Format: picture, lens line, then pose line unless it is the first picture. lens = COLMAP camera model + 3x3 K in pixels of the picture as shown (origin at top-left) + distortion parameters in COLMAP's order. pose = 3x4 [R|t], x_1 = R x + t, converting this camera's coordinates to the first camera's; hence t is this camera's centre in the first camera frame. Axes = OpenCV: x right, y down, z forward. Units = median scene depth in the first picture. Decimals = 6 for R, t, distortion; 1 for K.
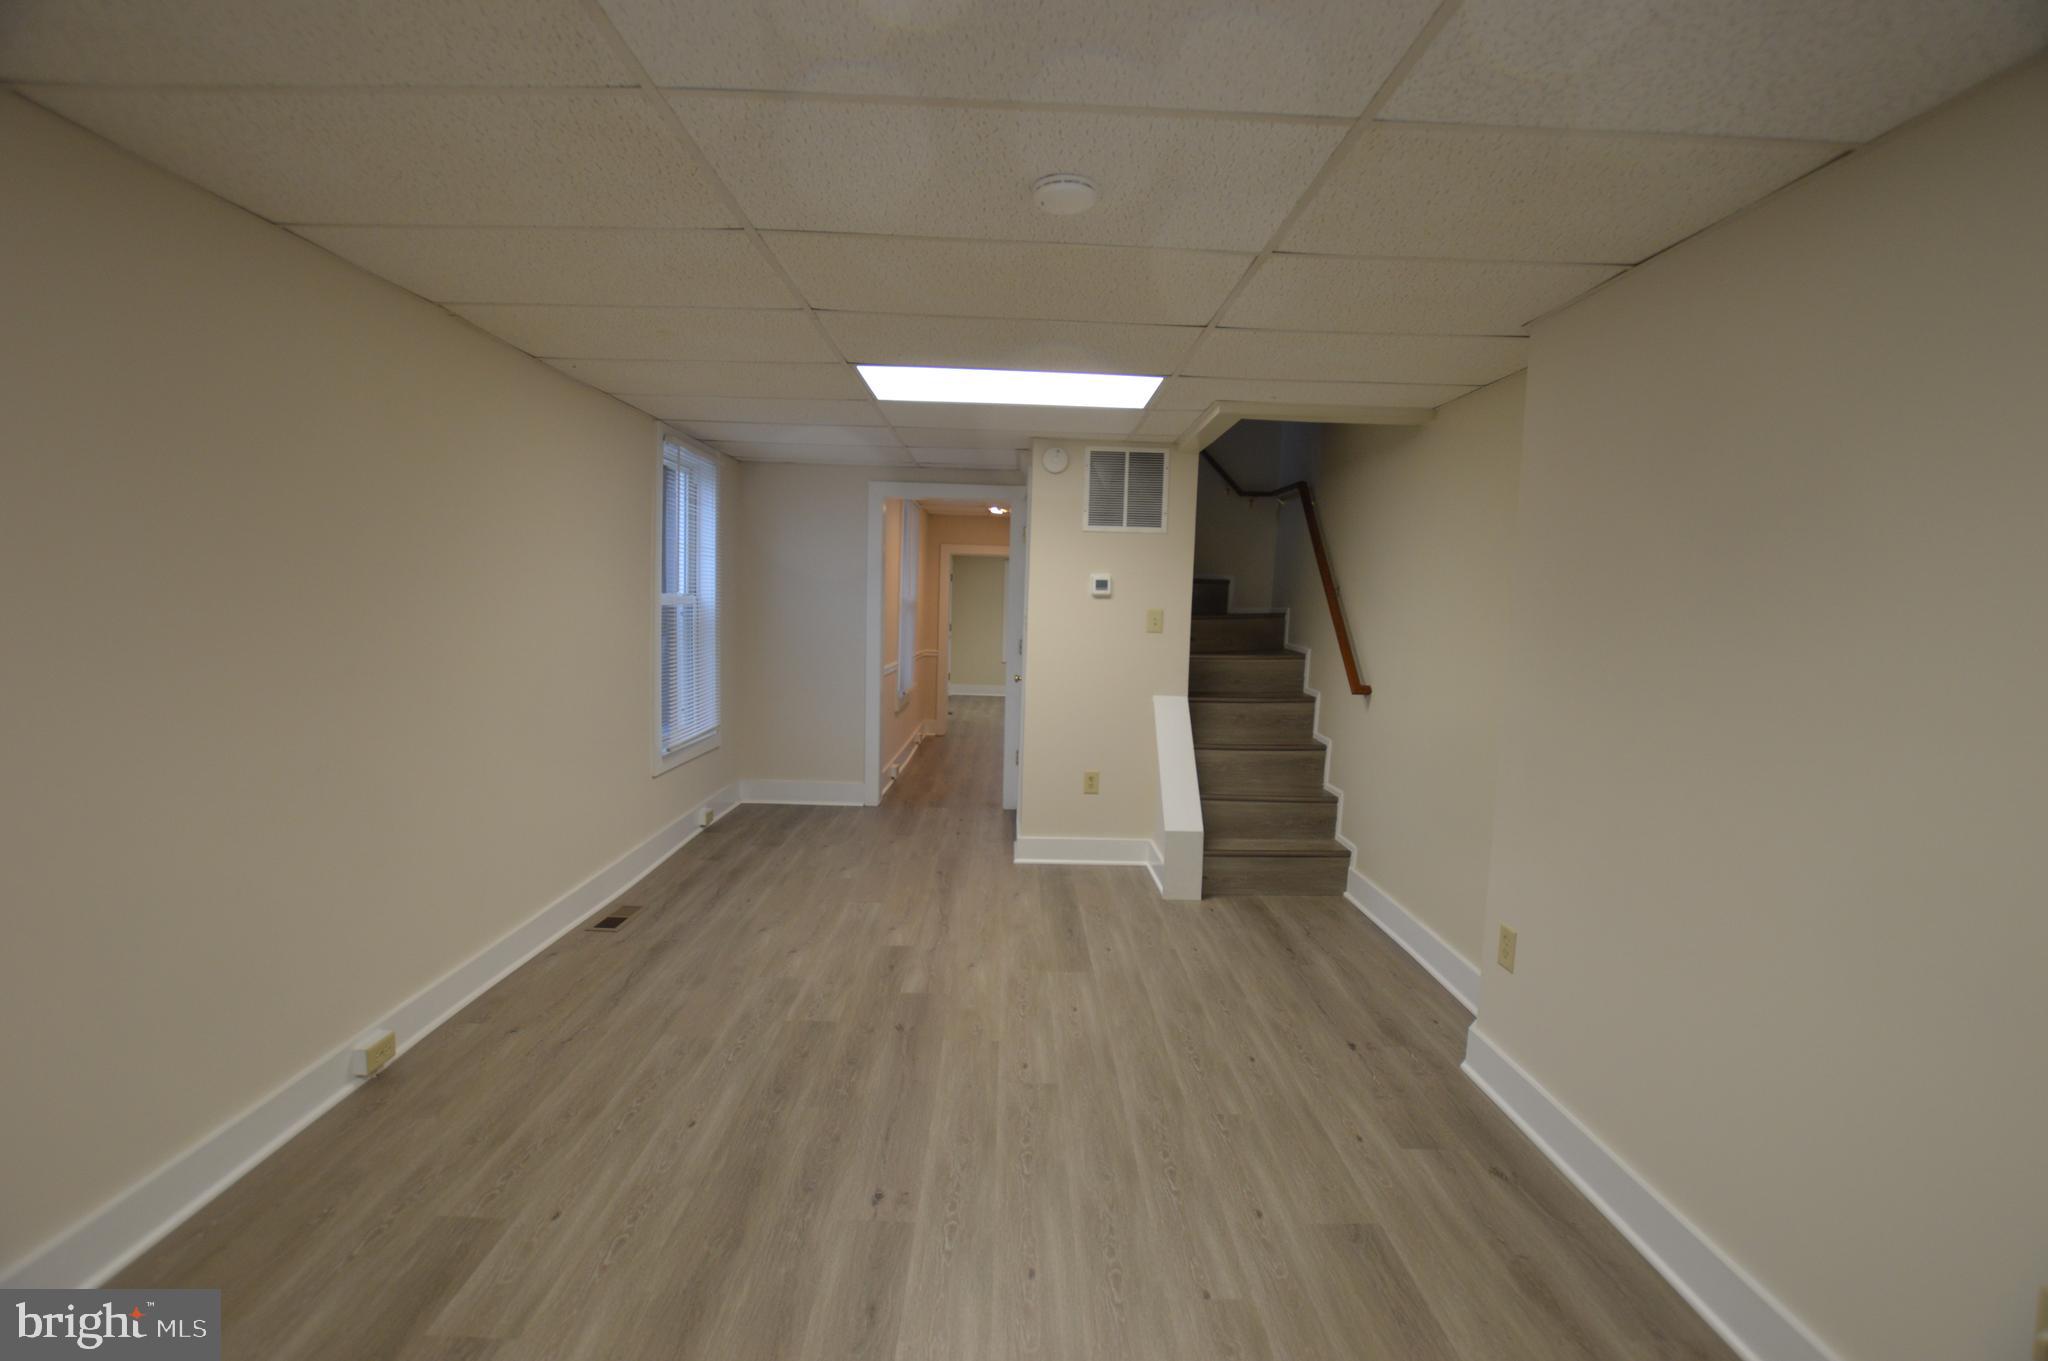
lens RADIAL K [[915.4, 0, 1026.8], [0, 915.4, 679.4], [0, 0, 1]] dist [-0.031678, 0.001082]
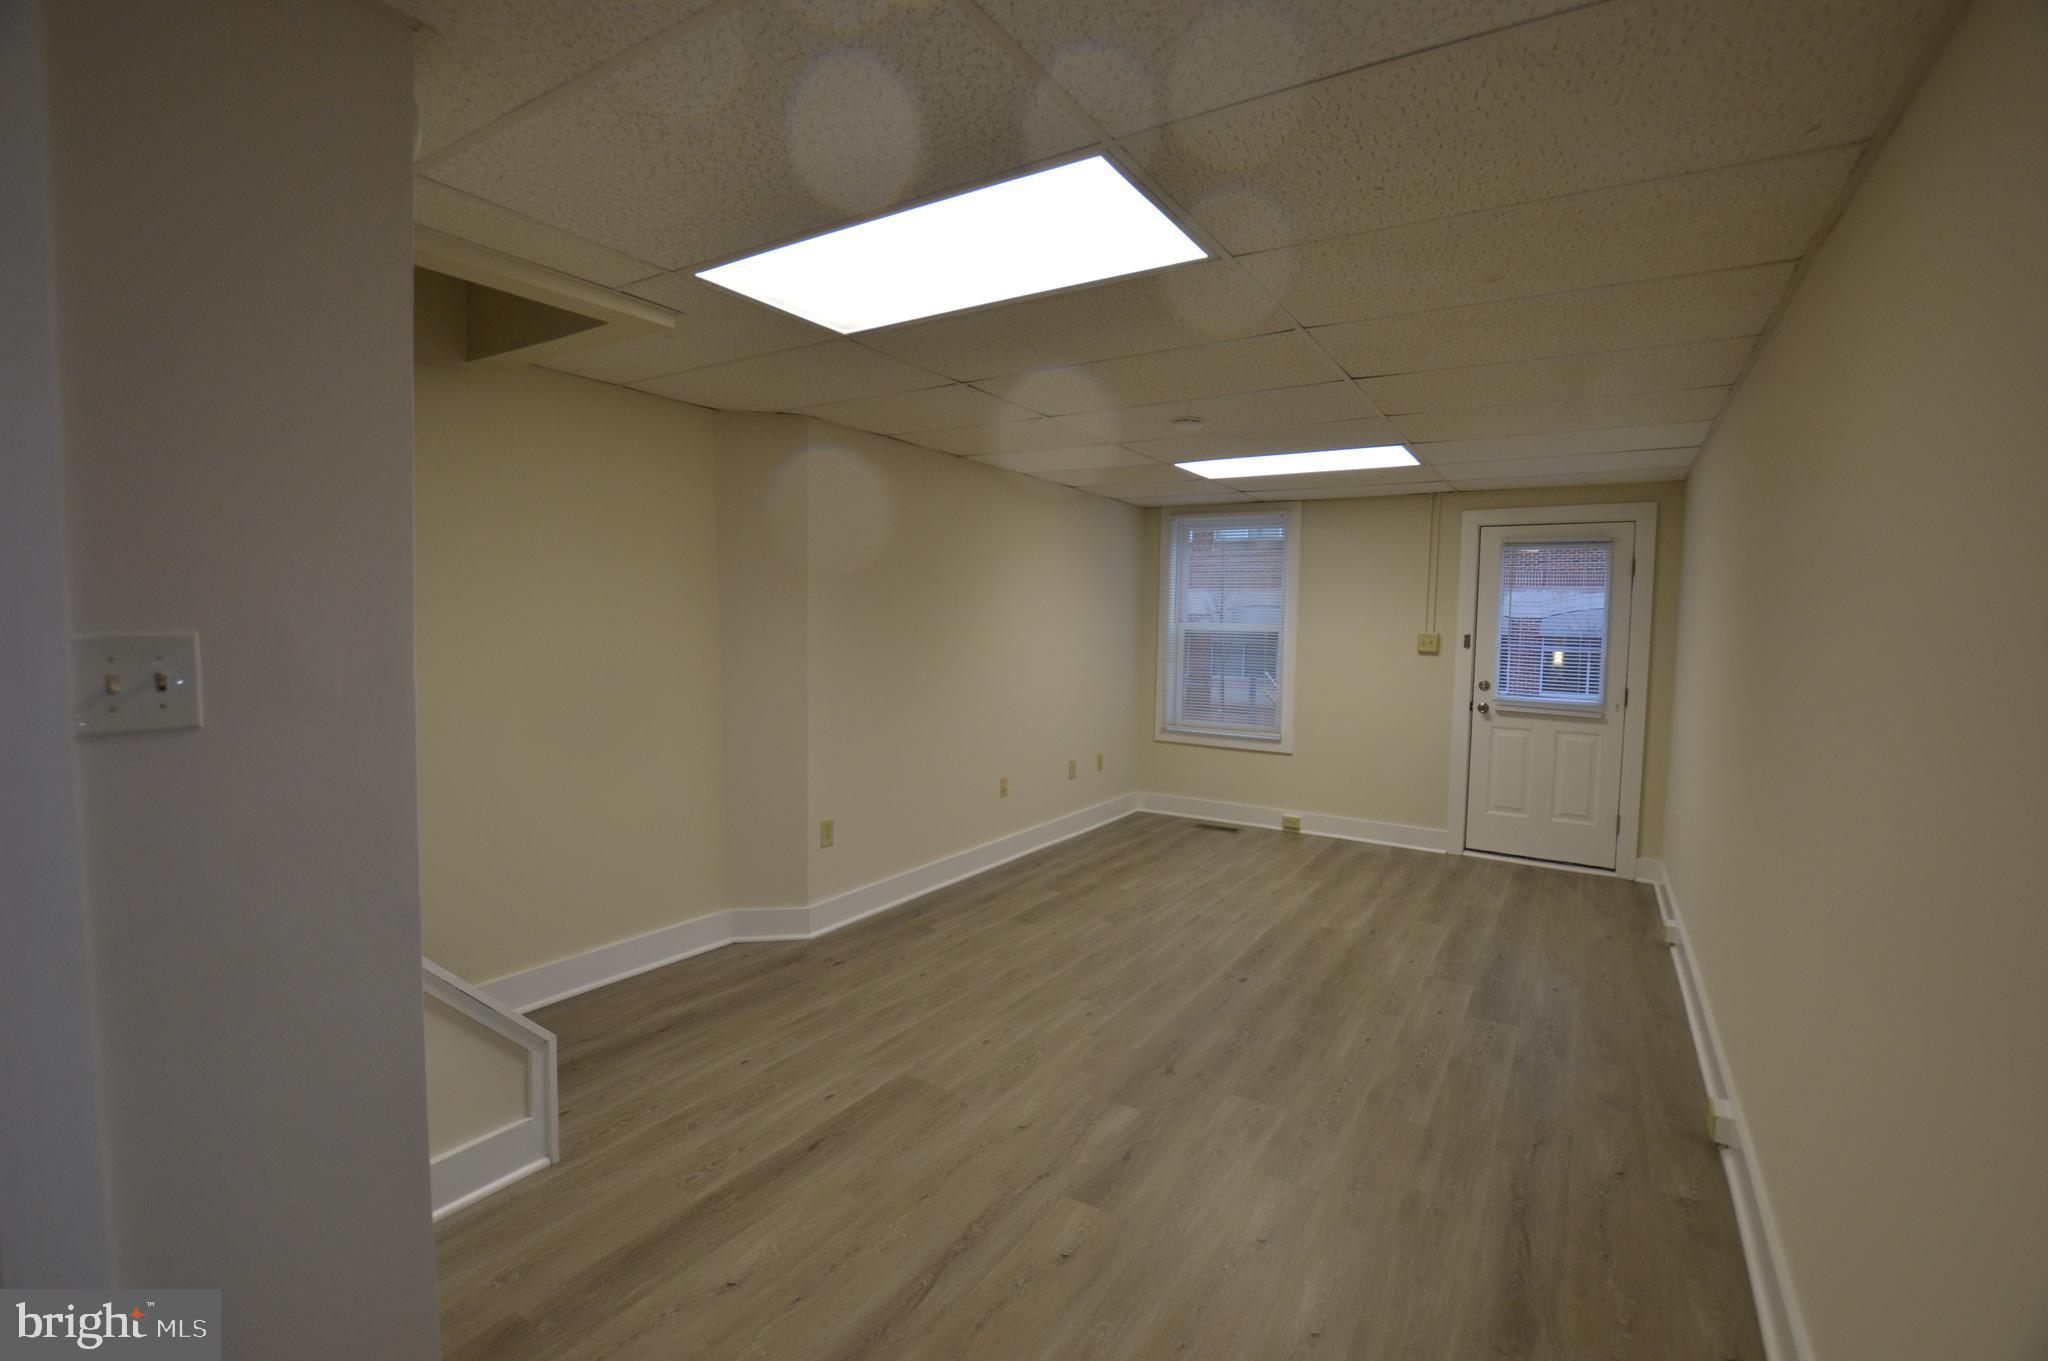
lens RADIAL K [[915.4, 0, 1022.0], [0, 915.4, 678.1], [0, 0, 1]] dist [-0.031678, 0.001082]
pose [[-0.836556, -0.079776, 0.542042, -0.521046], [0.002177, 0.988850, 0.148896, -0.177656], [-0.547877, 0.125740, -0.827055, 1.918078]]
